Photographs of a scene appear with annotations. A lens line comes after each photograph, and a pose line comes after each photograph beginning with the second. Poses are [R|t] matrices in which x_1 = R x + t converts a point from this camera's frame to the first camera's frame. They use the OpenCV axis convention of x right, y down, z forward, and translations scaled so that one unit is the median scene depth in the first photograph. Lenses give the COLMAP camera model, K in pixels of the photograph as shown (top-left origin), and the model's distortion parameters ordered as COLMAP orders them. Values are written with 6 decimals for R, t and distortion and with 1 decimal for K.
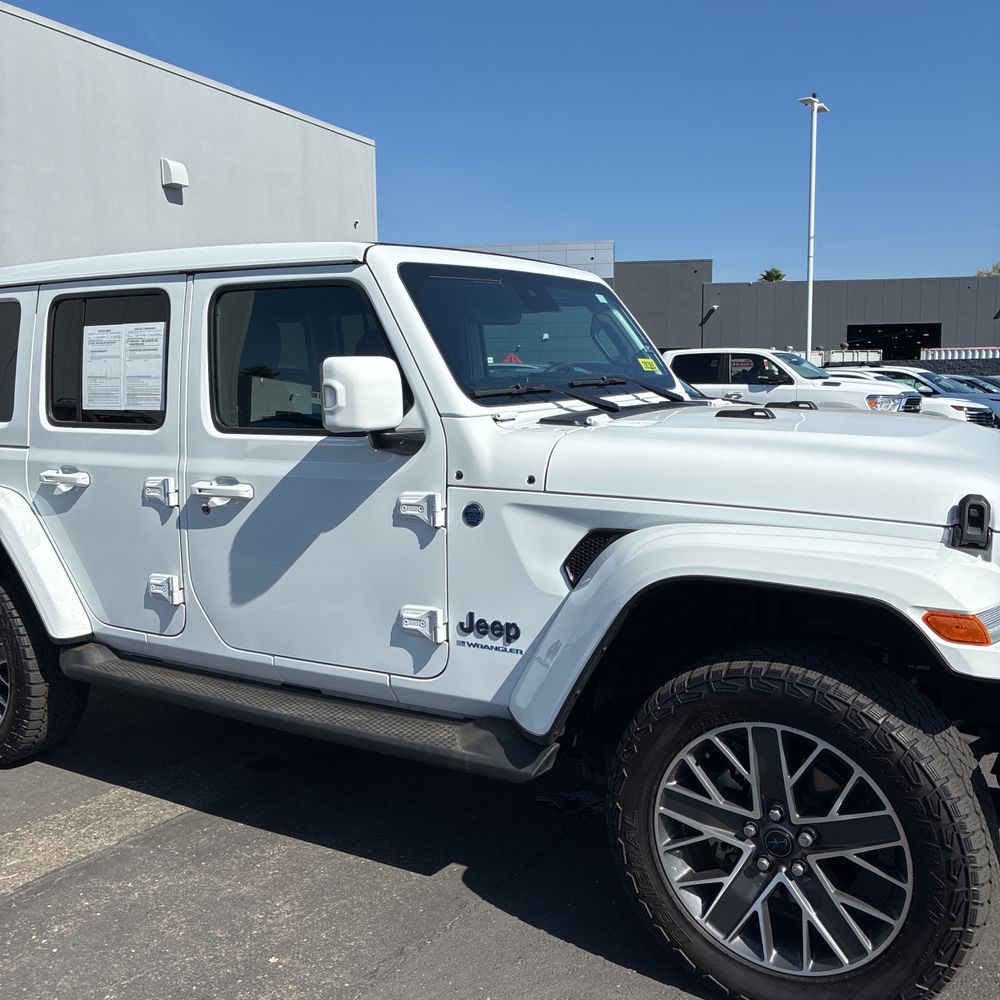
lens RADIAL K [[1017.8, 0, 482.1], [0, 1017.8, 504.6], [0, 0, 1]] dist [0.037898, -0.042446]
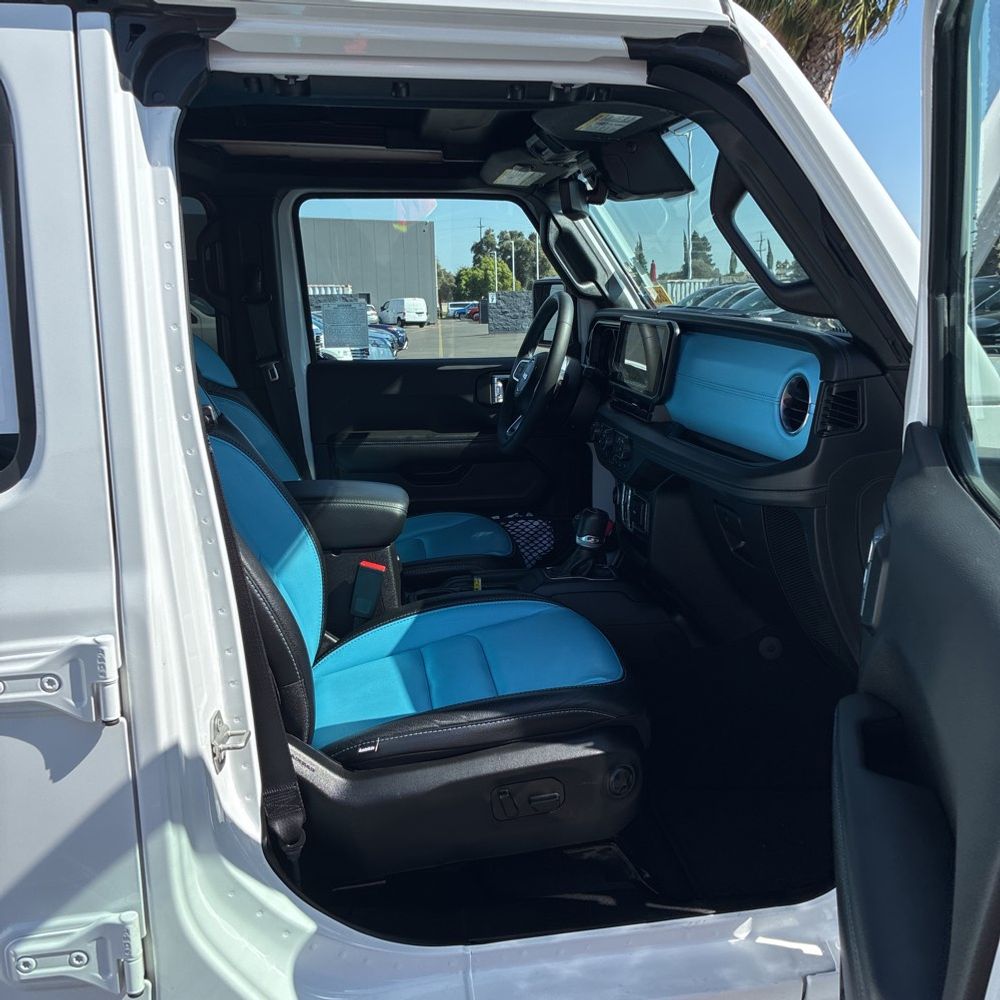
lens RADIAL K [[1016.8, 0, 500.7], [0, 1016.8, 499.3], [0, 0, 1]] dist [0.023206, -0.020890]
pose [[0.758781, -0.126676, 0.638908, -0.485234], [0.090942, 0.991902, 0.088660, -0.103735], [-0.644965, -0.009170, 0.764157, 0.786302]]
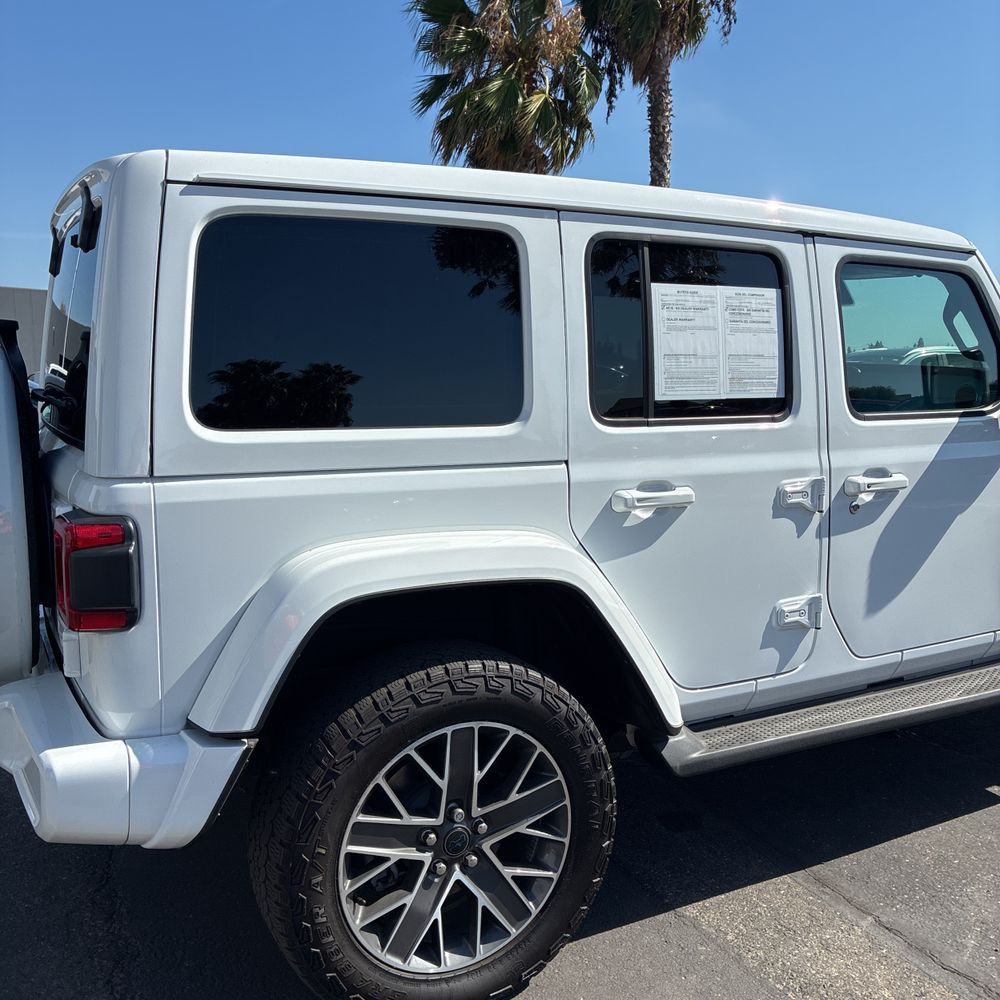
lens RADIAL K [[1022.6, 0, 496.7], [0, 1022.6, 501.2], [0, 0, 1]] dist [0.021843, -0.032852]
pose [[0.484574, -0.096889, 0.869368, -1.373860], [0.106930, 0.992955, 0.051061, -0.091891], [-0.868190, 0.068219, 0.491521, 0.966634]]
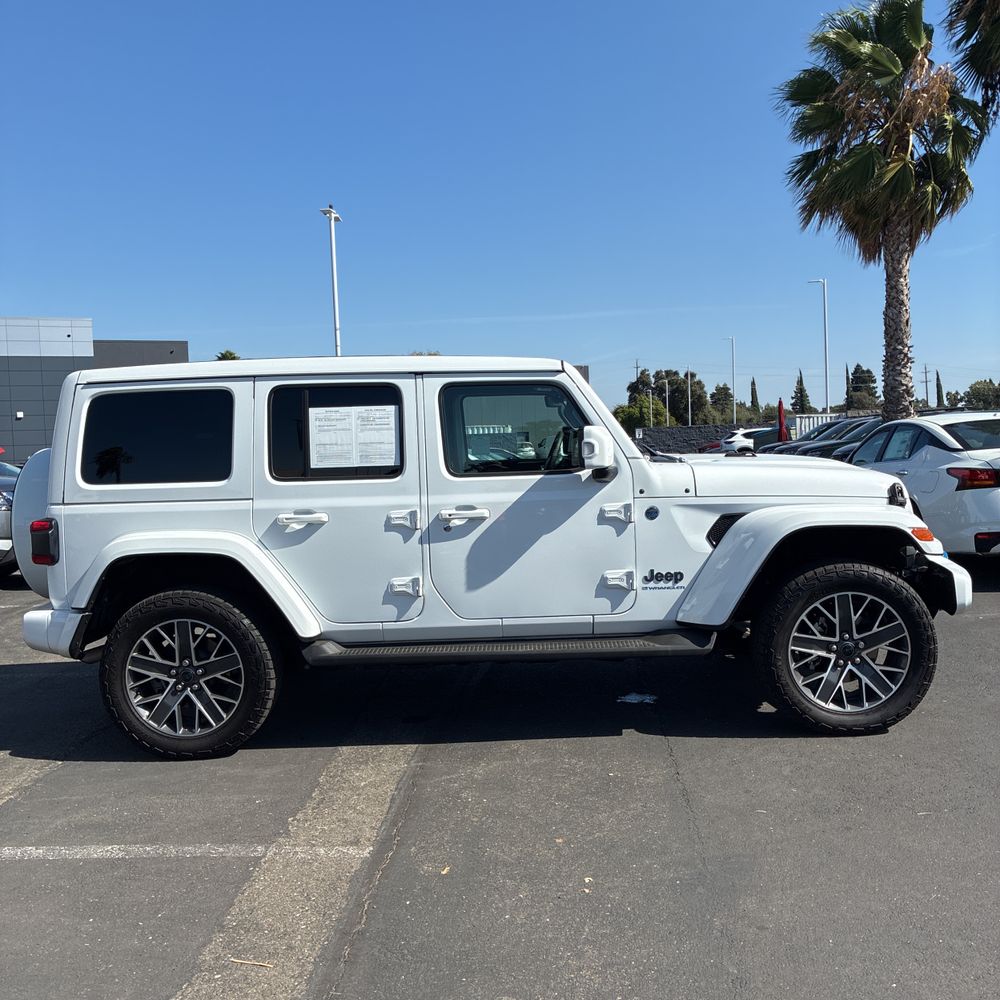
lens RADIAL K [[1029.7, 0, 491.3], [0, 1029.7, 496.4], [0, 0, 1]] dist [0.082463, -0.257583]
pose [[0.856188, -0.043229, 0.514854, -1.155531], [0.087144, 0.994300, -0.061432, 0.065820], [-0.509263, 0.097463, 0.855074, -0.393008]]
